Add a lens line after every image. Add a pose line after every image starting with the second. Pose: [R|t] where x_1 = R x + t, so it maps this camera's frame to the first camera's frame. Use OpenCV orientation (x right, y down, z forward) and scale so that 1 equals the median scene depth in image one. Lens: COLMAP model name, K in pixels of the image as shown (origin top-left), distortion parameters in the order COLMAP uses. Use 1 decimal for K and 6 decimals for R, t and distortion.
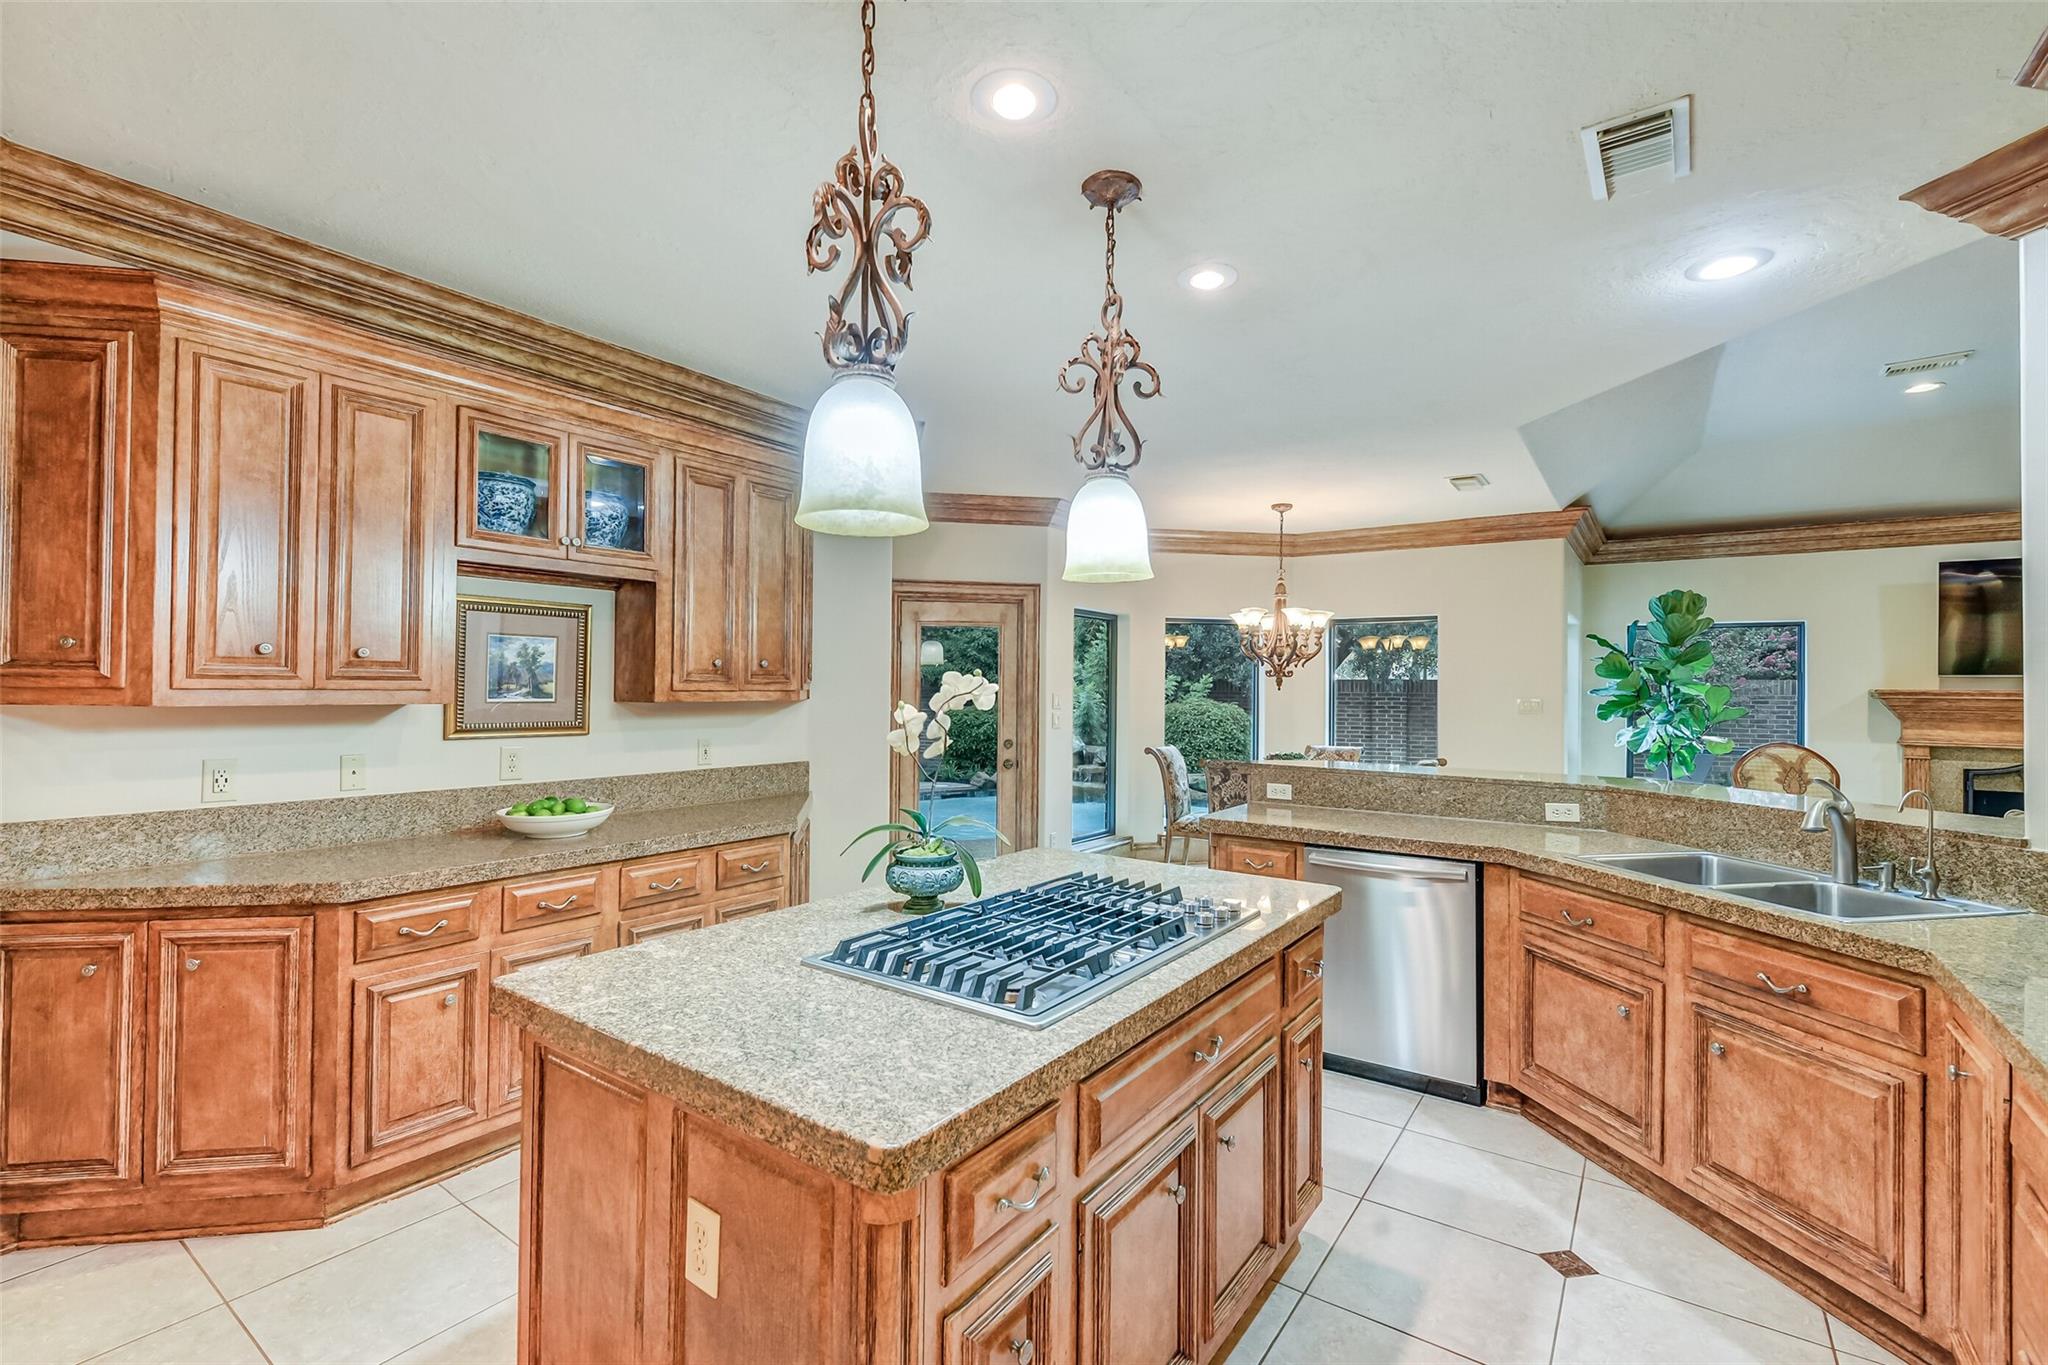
lens RADIAL K [[895.2, 0, 1028.6], [0, 895.2, 686.7], [0, 0, 1]] dist [0.001474, -0.000057]
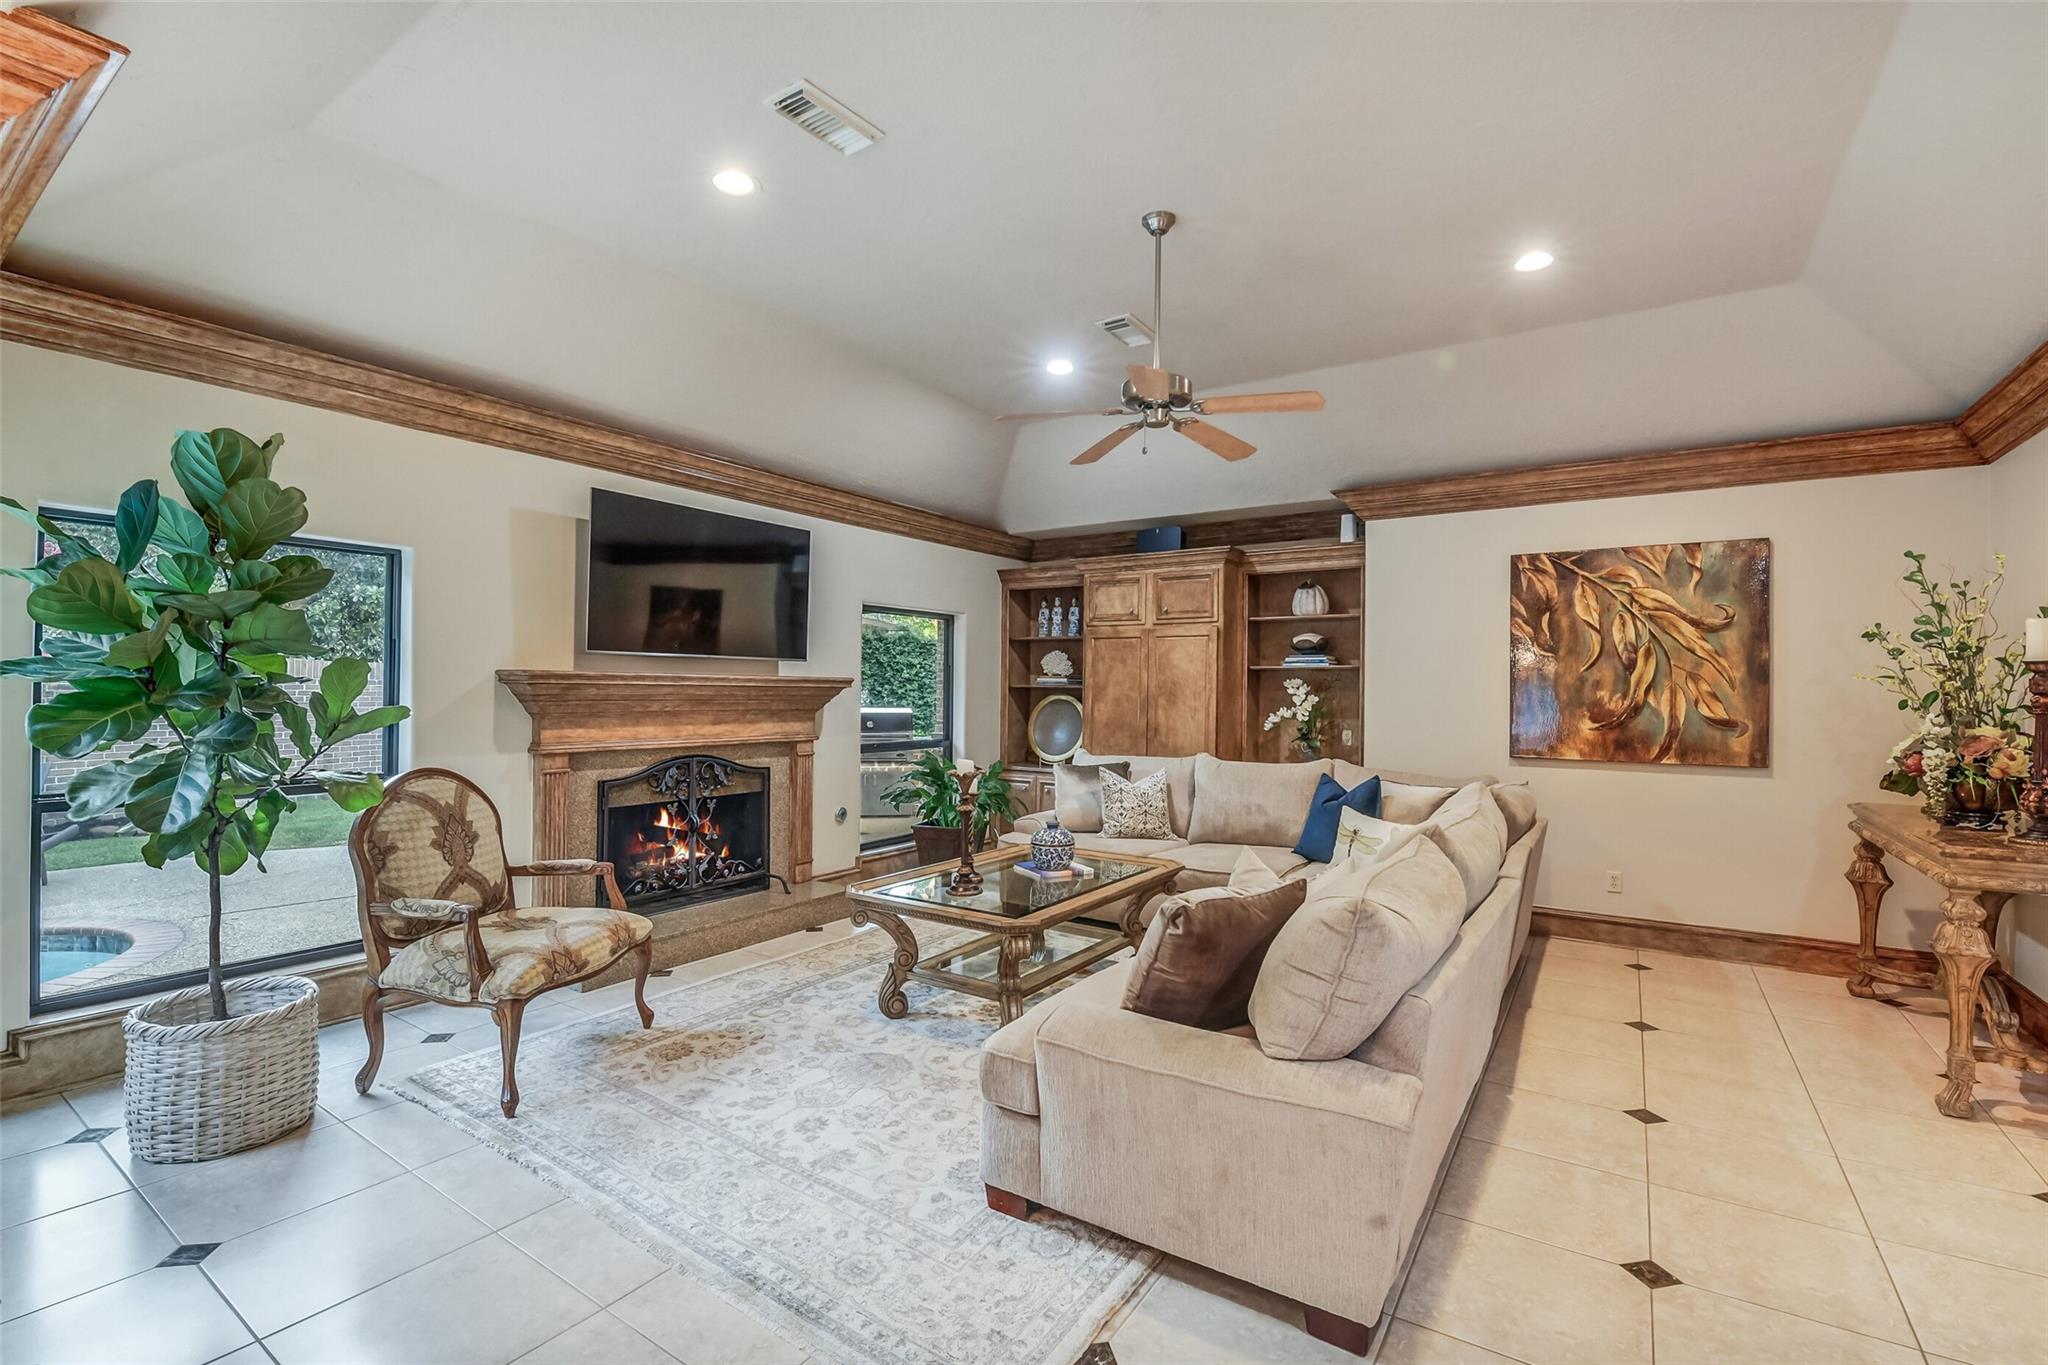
lens RADIAL K [[895.8, 0, 1024.0], [0, 895.8, 682.5], [0, 0, 1]] dist [0.001313, -0.008692]
pose [[-0.019902, -0.003358, 0.999796, 0.320896], [-0.013631, 0.999902, 0.003087, 0.005638], [-0.999709, -0.013567, -0.019946, 0.685446]]
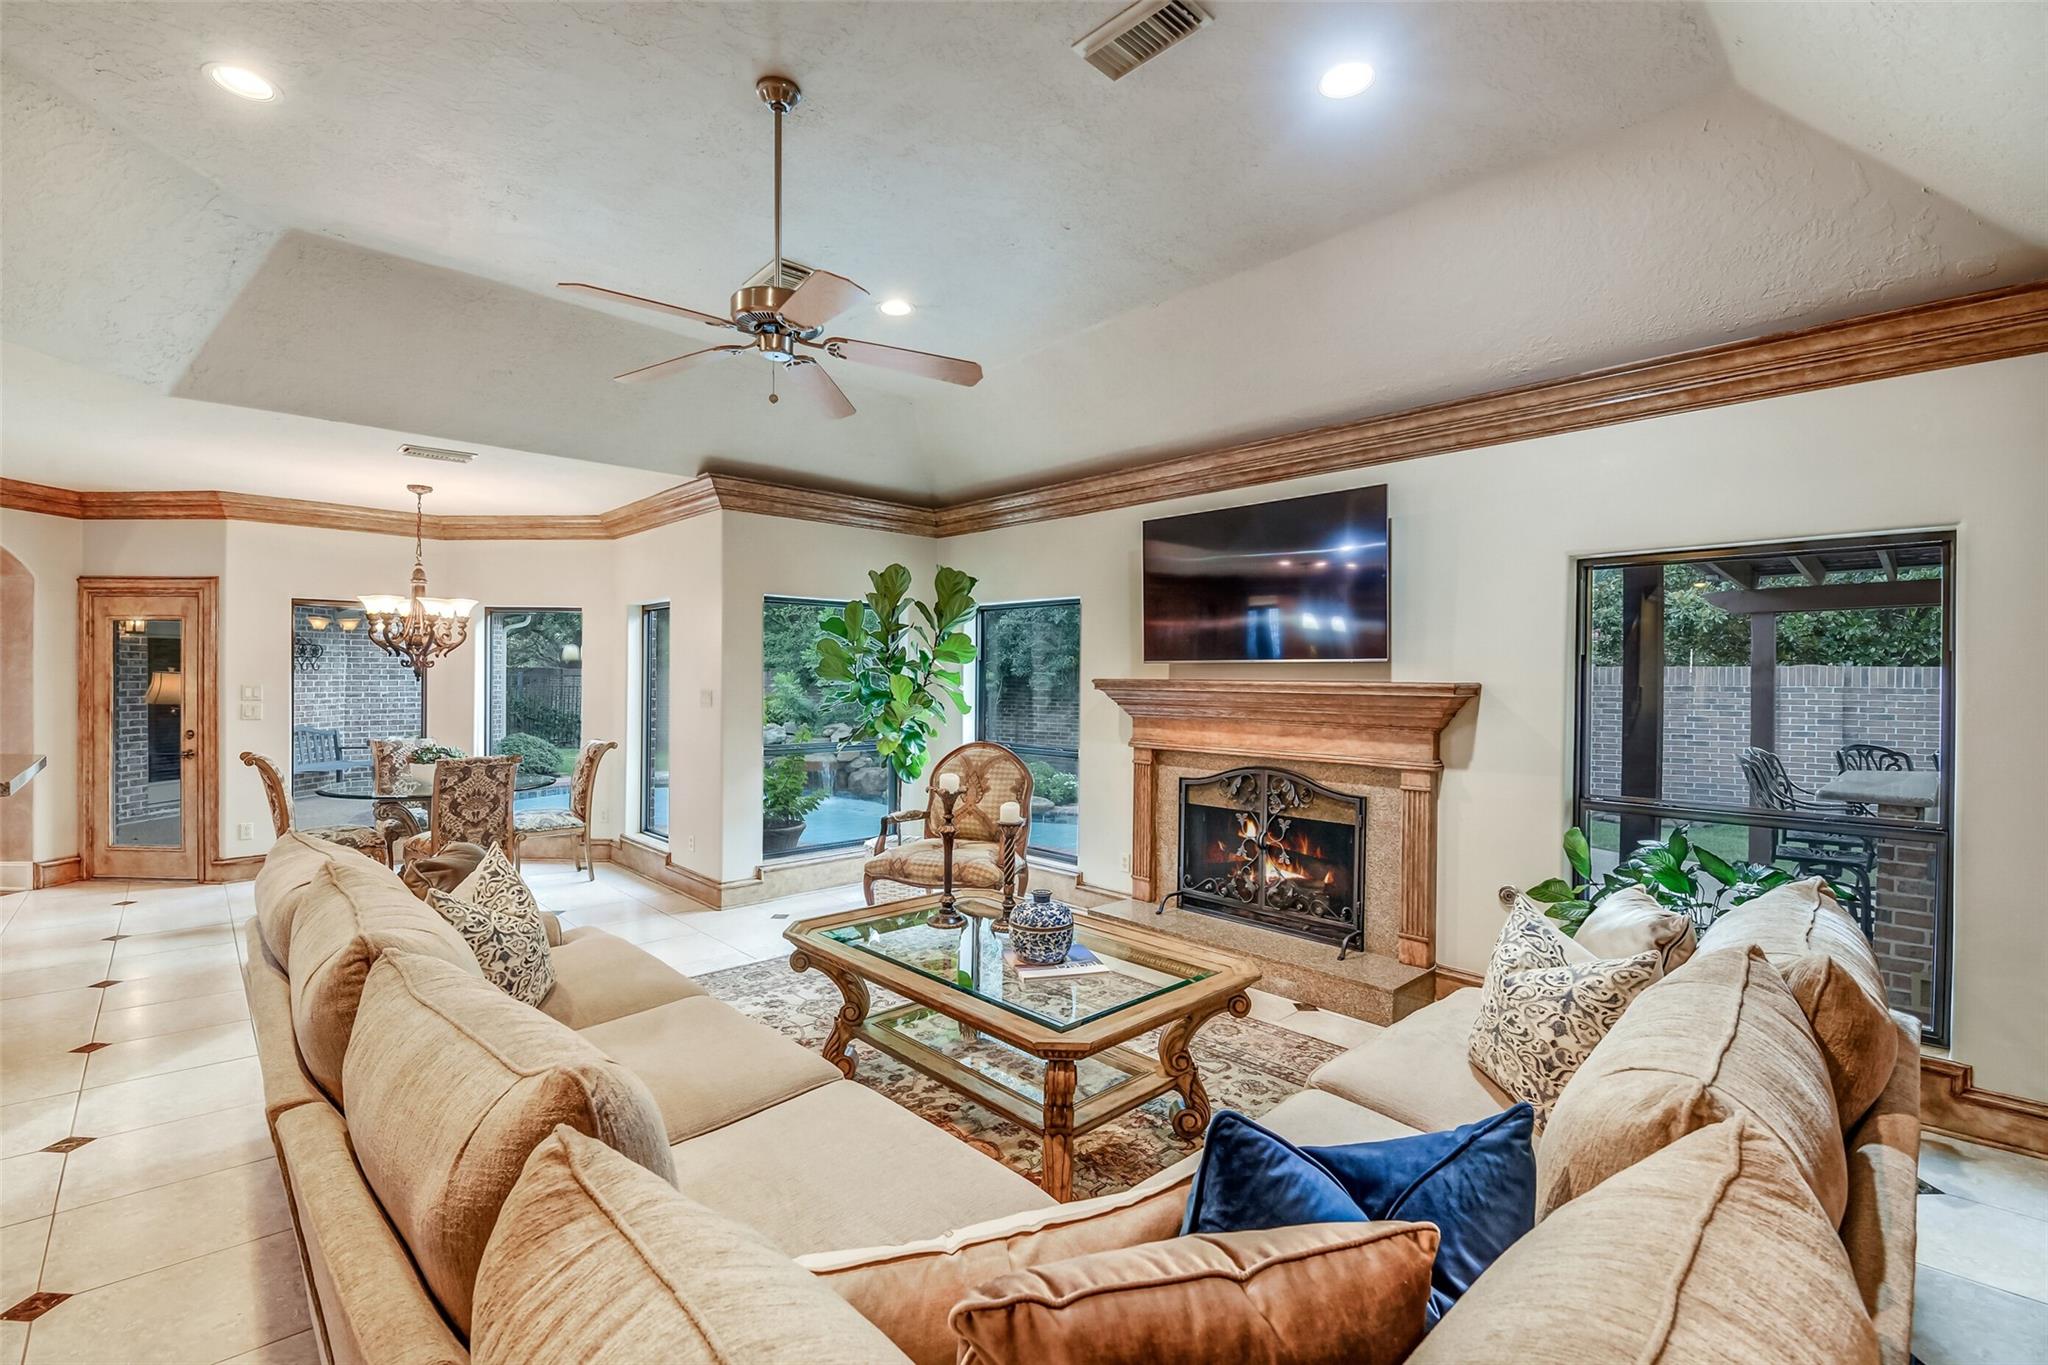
lens RADIAL K [[895.8, 0, 1024.0], [0, 895.8, 682.5], [0, 0, 1]] dist [0.001313, -0.008692]
pose [[0.980191, -0.001786, -0.198048, 1.083423], [0.003189, 0.999972, 0.006769, 0.000899], [0.198031, -0.007266, 0.980169, 0.189442]]
